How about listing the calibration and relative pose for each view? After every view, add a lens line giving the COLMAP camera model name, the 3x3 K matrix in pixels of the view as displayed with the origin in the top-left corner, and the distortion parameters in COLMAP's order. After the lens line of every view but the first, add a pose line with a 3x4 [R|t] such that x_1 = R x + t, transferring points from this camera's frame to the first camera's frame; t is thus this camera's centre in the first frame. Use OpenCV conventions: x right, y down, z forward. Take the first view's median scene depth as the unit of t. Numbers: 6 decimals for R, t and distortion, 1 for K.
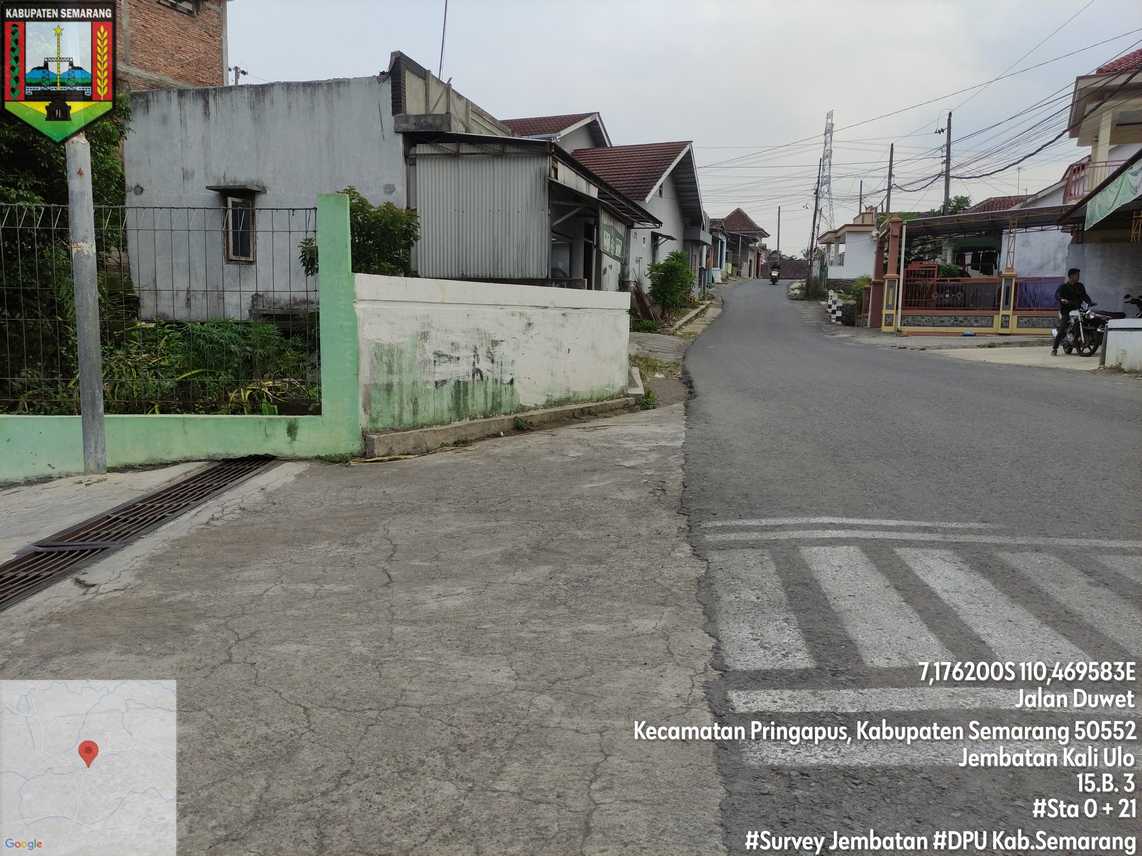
lens RADIAL K [[846.2, 0, 571.0], [0, 846.2, 428.0], [0, 0, 1]] dist [0.052901, -0.061399]
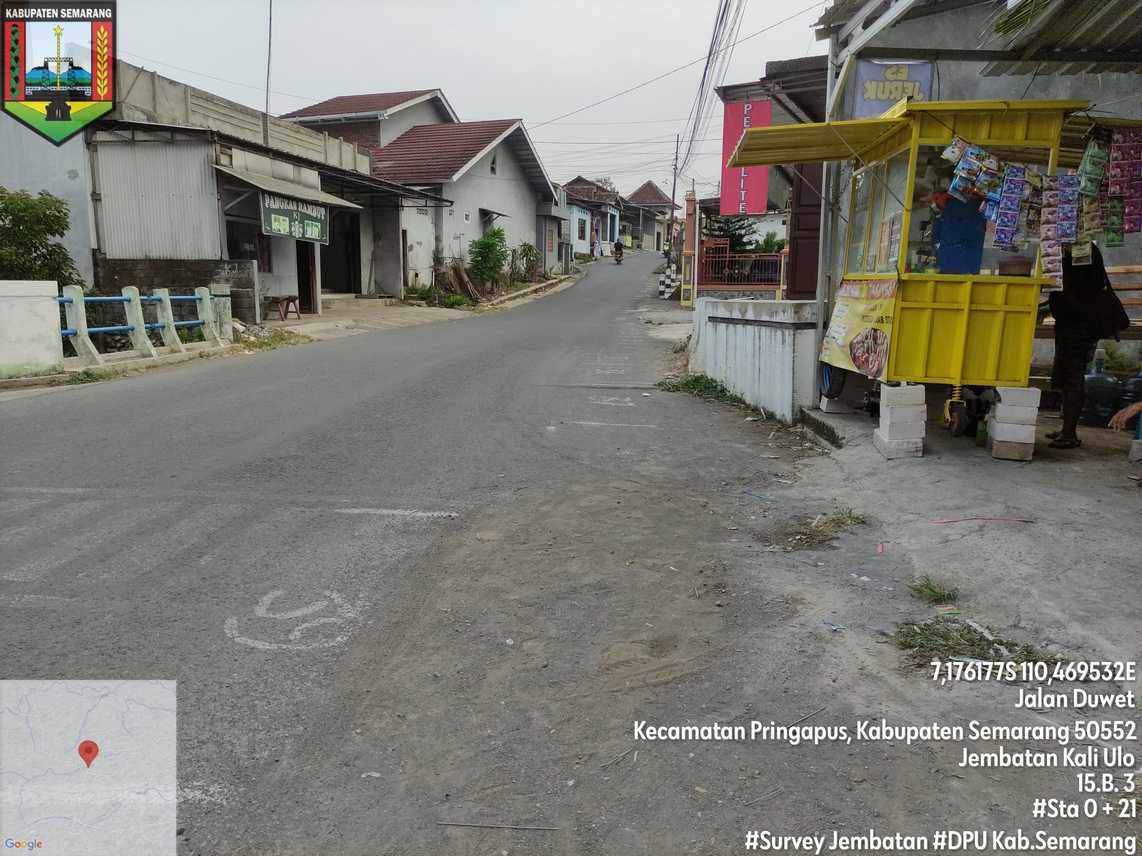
lens RADIAL K [[846.2, 0, 571.0], [0, 846.2, 428.0], [0, 0, 1]] dist [0.052901, -0.061399]
pose [[0.999602, -0.008992, 0.026745, 0.372860], [0.008079, 0.999388, 0.034032, 0.000927], [-0.027034, -0.033802, 0.999063, -0.082701]]
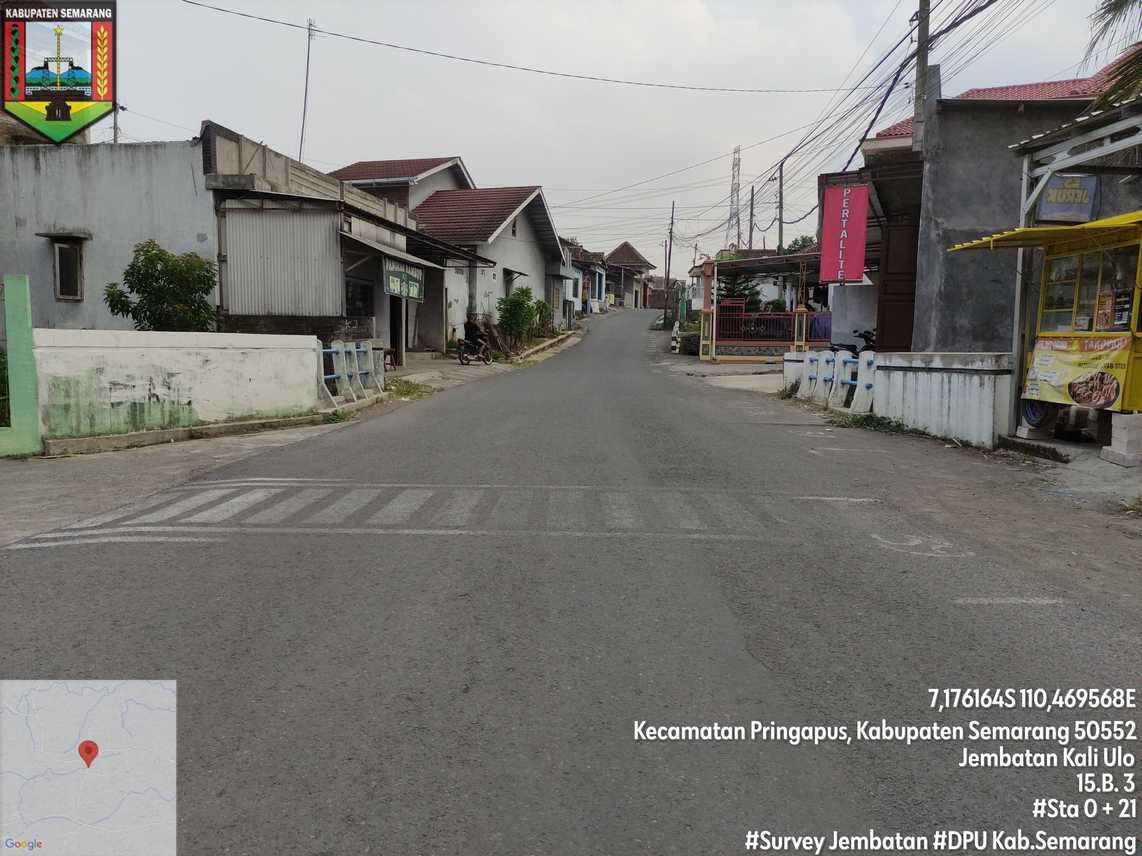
lens RADIAL K [[846.2, 0, 571.0], [0, 846.2, 428.0], [0, 0, 1]] dist [0.052901, -0.061399]
pose [[0.996189, -0.008623, 0.086797, 0.180354], [0.011205, 0.999508, -0.029302, 0.013917], [-0.086501, 0.030163, 0.995795, -0.178991]]
